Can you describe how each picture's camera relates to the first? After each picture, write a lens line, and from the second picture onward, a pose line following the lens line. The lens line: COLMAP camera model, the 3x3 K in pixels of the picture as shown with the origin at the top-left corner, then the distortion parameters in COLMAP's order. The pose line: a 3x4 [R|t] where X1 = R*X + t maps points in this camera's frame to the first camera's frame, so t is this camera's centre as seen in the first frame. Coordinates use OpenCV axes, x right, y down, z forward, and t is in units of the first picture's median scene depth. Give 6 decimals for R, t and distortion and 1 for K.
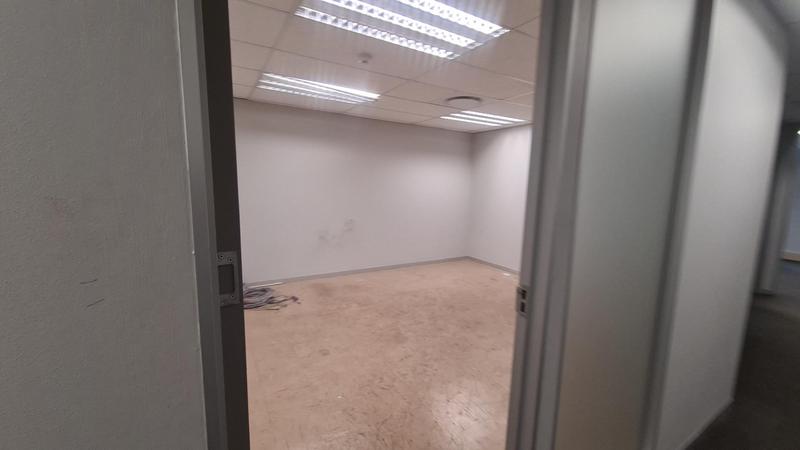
lens RADIAL K [[321.8, 0, 404.2], [0, 321.8, 227.2], [0, 0, 1]] dist [-0.008604, -0.001457]
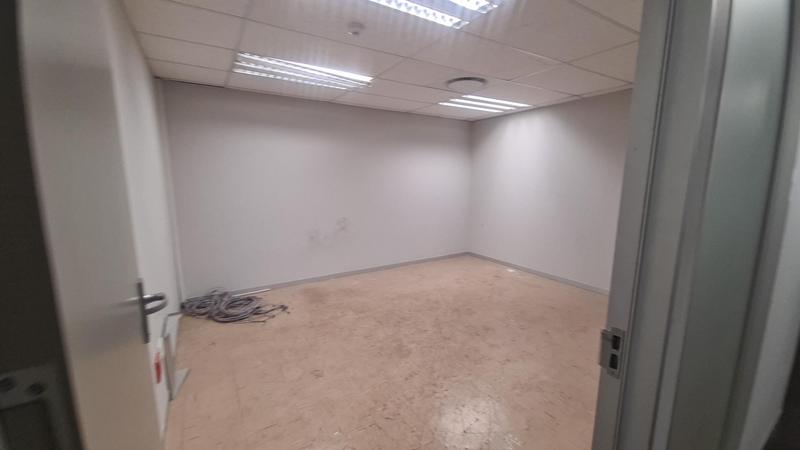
lens RADIAL K [[321.8, 0, 399.8], [0, 321.8, 220.5], [0, 0, 1]] dist [-0.008604, -0.001457]
pose [[0.999601, -0.026674, 0.009303, -0.020042], [0.026678, 0.999644, -0.000318, -0.015398], [-0.009291, 0.000566, 0.999957, 0.113761]]
